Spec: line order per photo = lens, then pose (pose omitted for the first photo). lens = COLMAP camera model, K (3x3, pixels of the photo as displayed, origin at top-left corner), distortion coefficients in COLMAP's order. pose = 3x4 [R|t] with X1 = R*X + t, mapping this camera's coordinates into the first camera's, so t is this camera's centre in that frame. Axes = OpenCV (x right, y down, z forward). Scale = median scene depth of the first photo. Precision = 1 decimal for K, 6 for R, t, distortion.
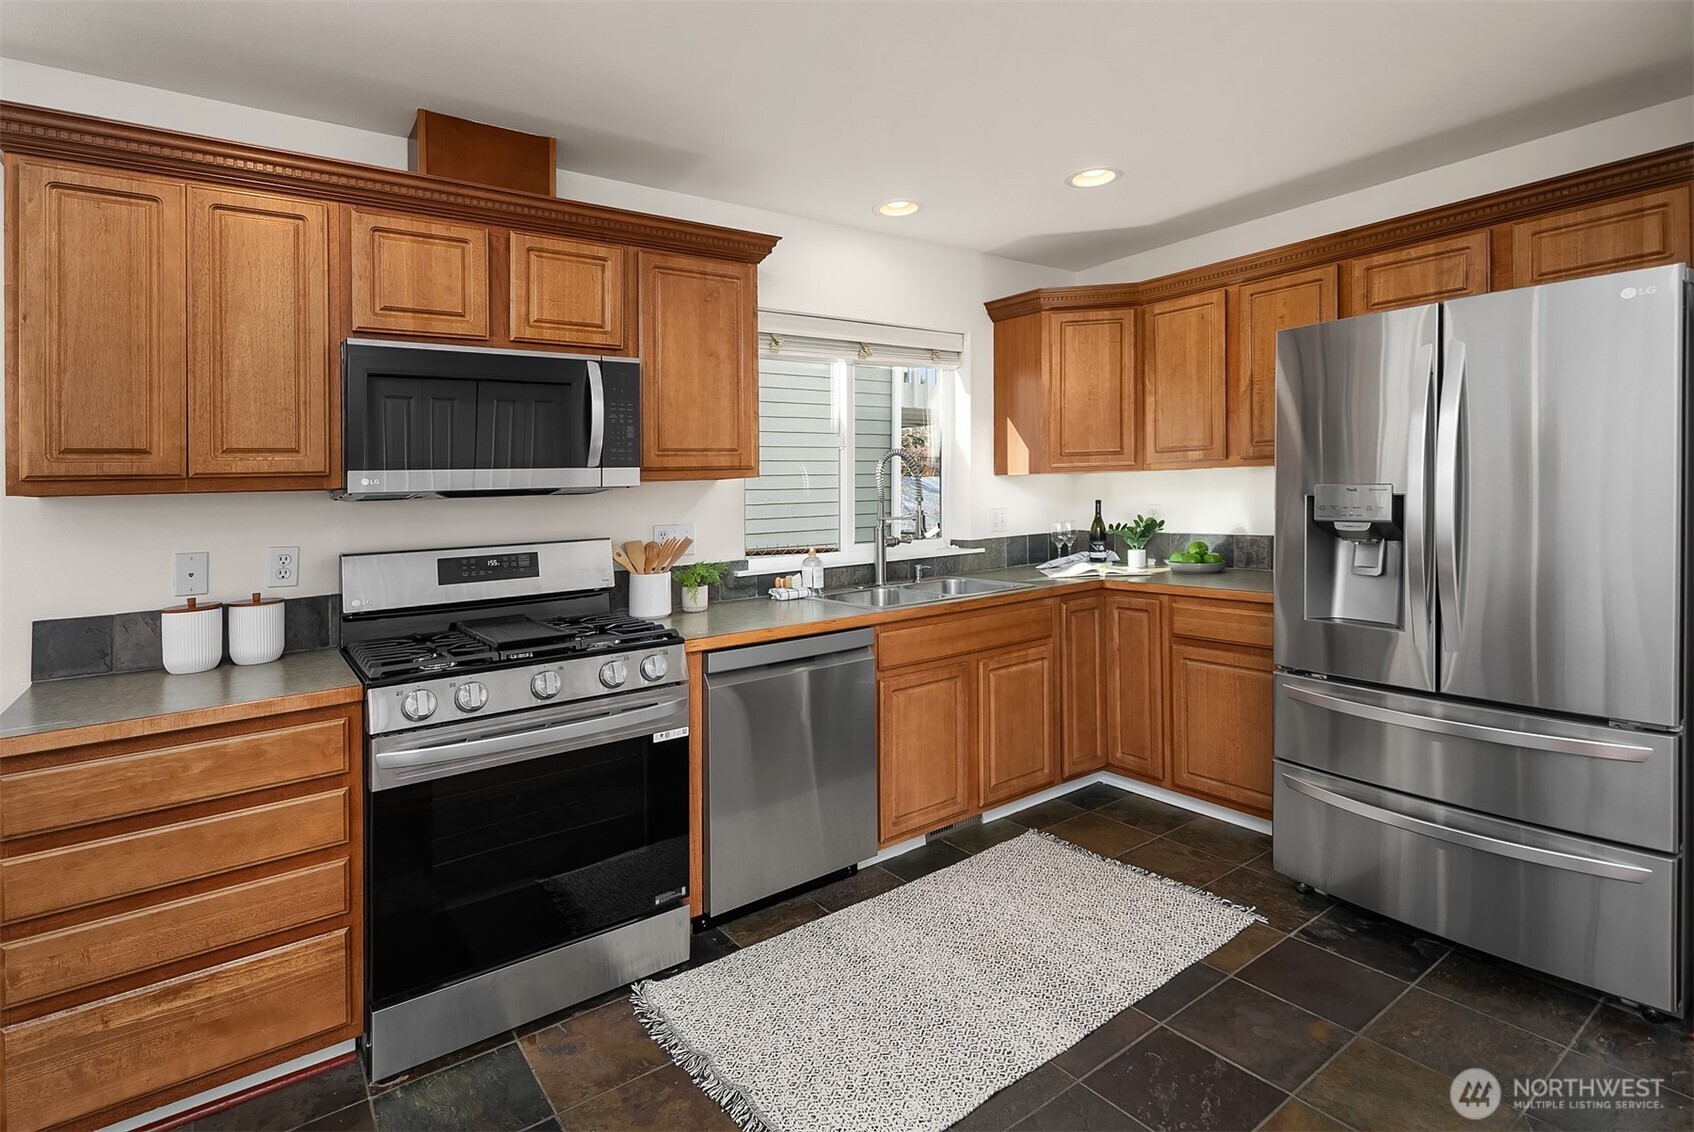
lens RADIAL K [[829.8, 0, 847.6], [0, 829.8, 486.5], [0, 0, 1]] dist [0.000286, -0.000519]
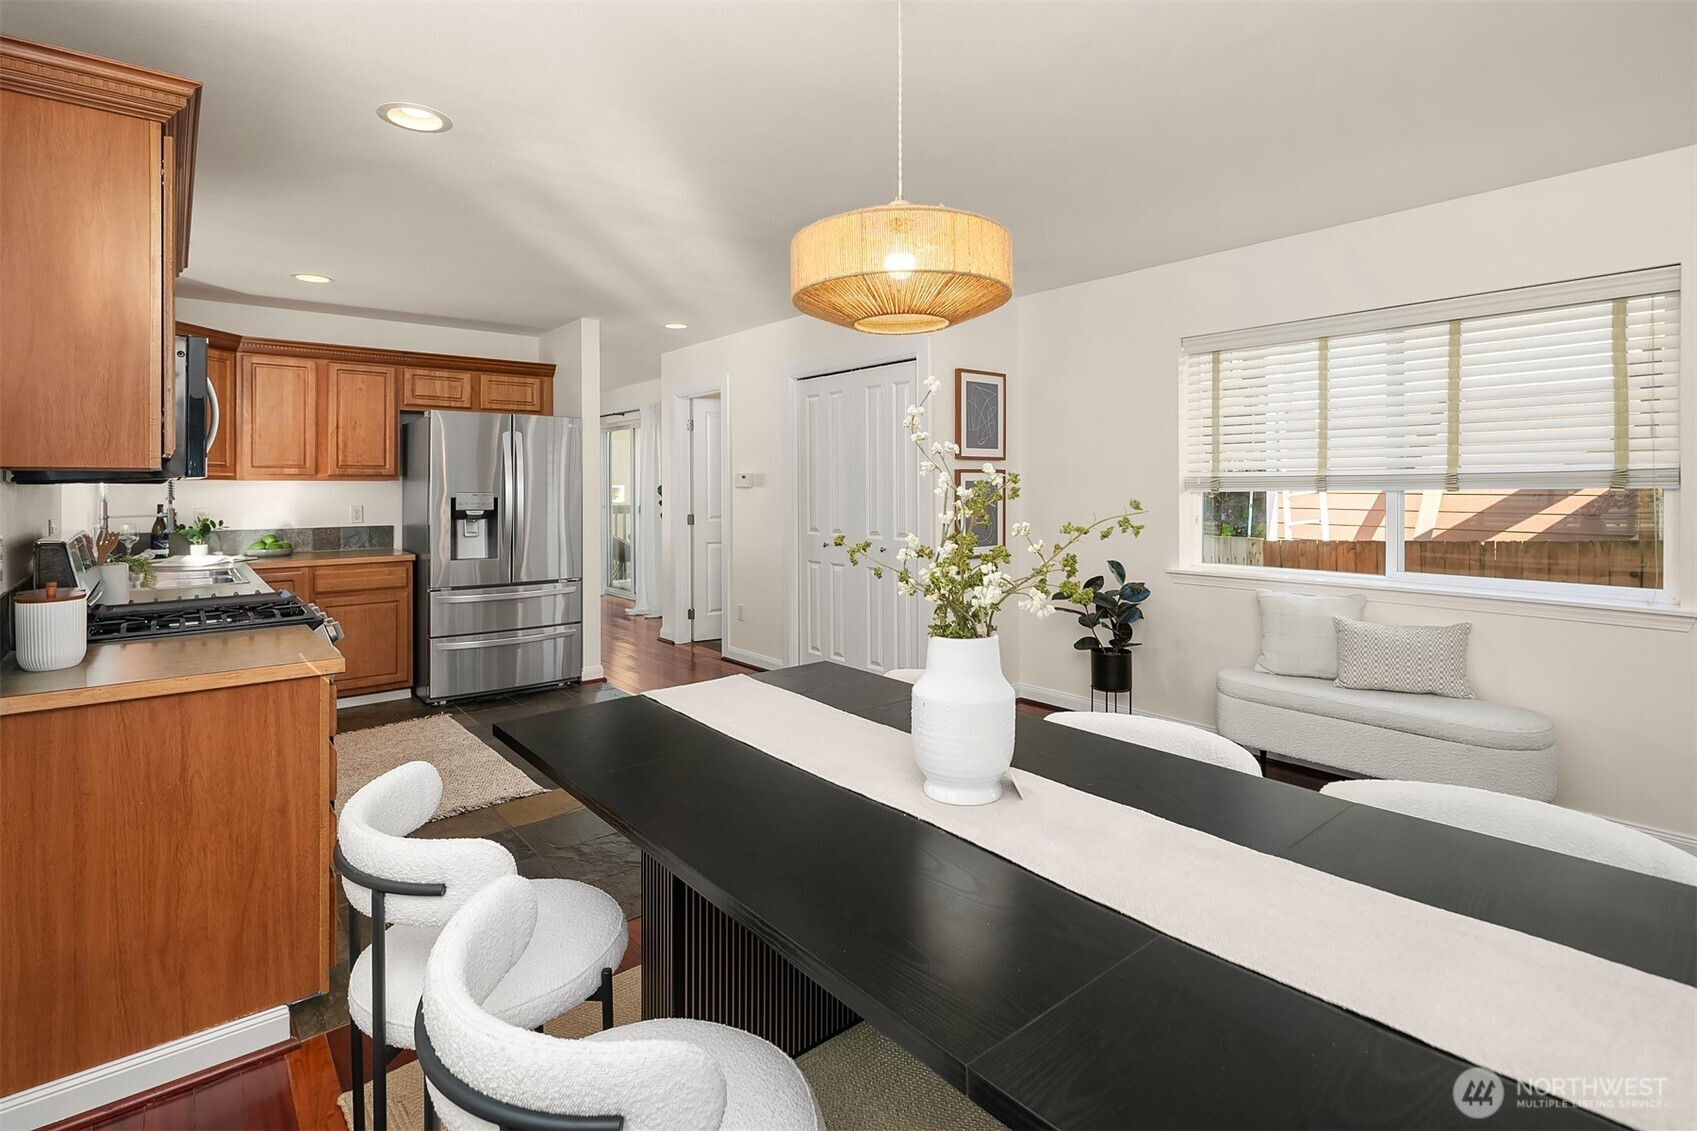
lens RADIAL K [[831.2, 0, 849.1], [0, 831.2, 485.9], [0, 0, 1]] dist [0.000286, -0.000519]
pose [[-0.063915, 0.027876, 0.997566, -1.279693], [-0.003065, 0.999600, -0.028129, 0.028882], [-0.997951, -0.004855, -0.063804, 0.169218]]
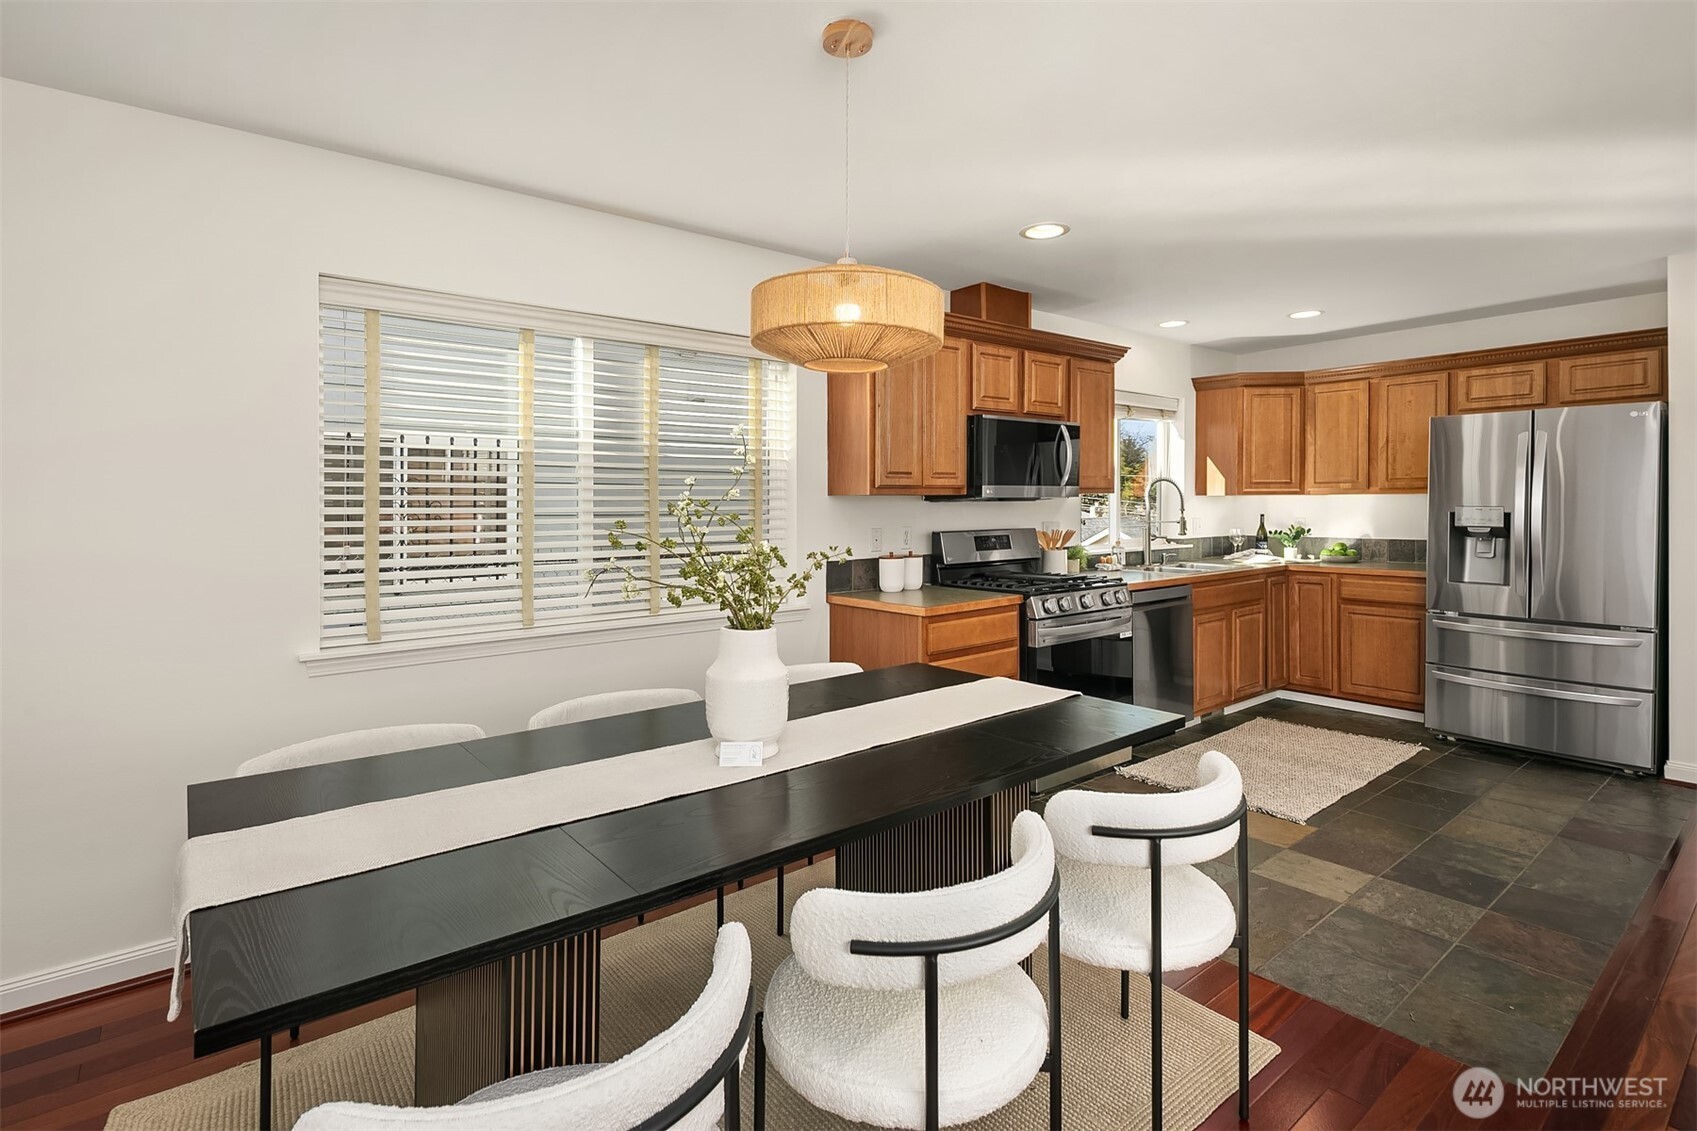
lens RADIAL K [[828.3, 0, 854.1], [0, 828.3, 490.1], [0, 0, 1]] dist [-0.002225, -0.000290]
pose [[0.998357, 0.026501, 0.050796, -0.696515], [-0.025883, 0.999583, -0.012787, 0.016655], [-0.051114, 0.011452, 0.998627, -0.601804]]
